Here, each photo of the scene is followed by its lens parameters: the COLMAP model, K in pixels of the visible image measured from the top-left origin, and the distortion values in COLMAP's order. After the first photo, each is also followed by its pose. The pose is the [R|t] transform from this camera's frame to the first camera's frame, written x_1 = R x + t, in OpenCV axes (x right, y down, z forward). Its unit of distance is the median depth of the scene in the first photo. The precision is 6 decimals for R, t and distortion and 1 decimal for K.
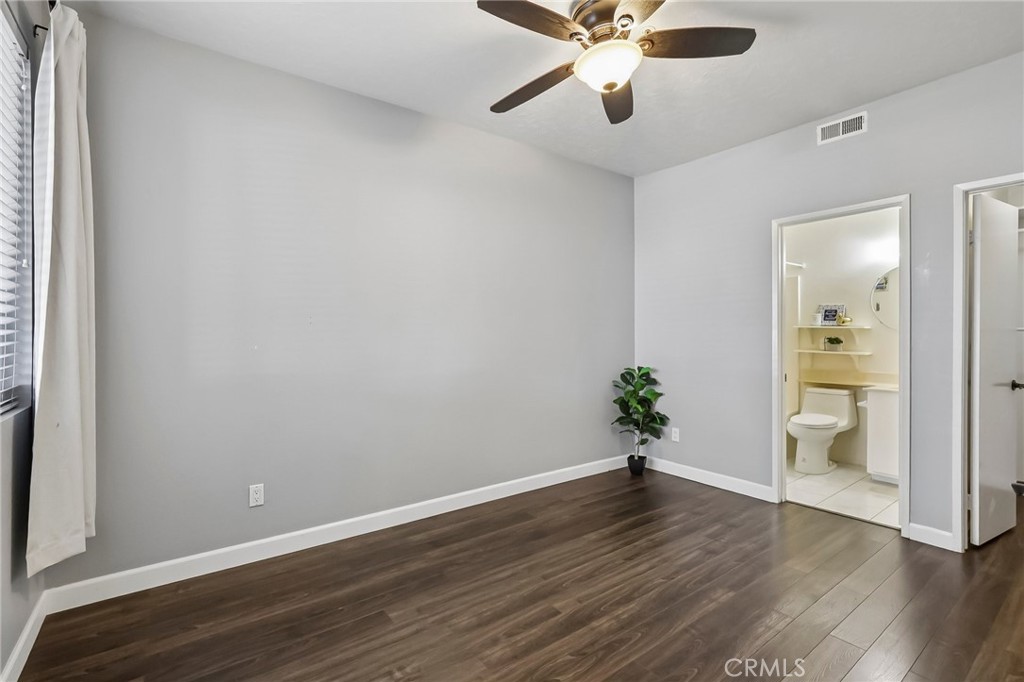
lens RADIAL K [[467.6, 0, 512.0], [0, 467.6, 339.0], [0, 0, 1]] dist [-0.028653, 0.004694]
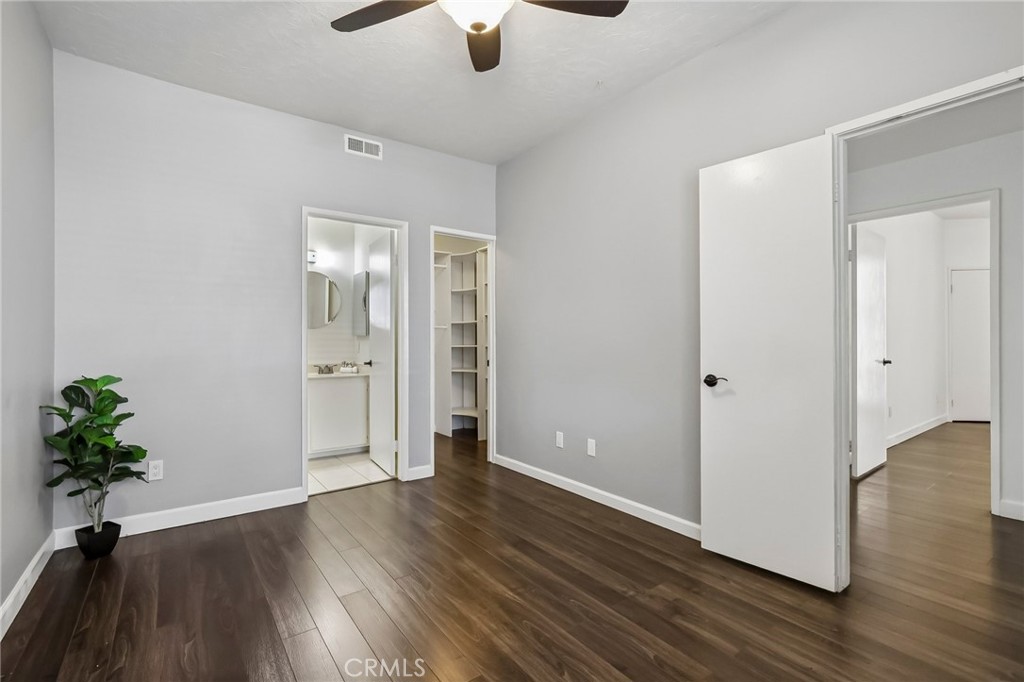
lens RADIAL K [[467.6, 0, 509.9], [0, 467.6, 340.5], [0, 0, 1]] dist [-0.028653, 0.004694]
pose [[-0.012880, 0.002139, 0.999915, -0.448165], [0.010428, 0.999944, -0.002005, 0.030638], [-0.999863, 0.010401, -0.012901, 0.662050]]
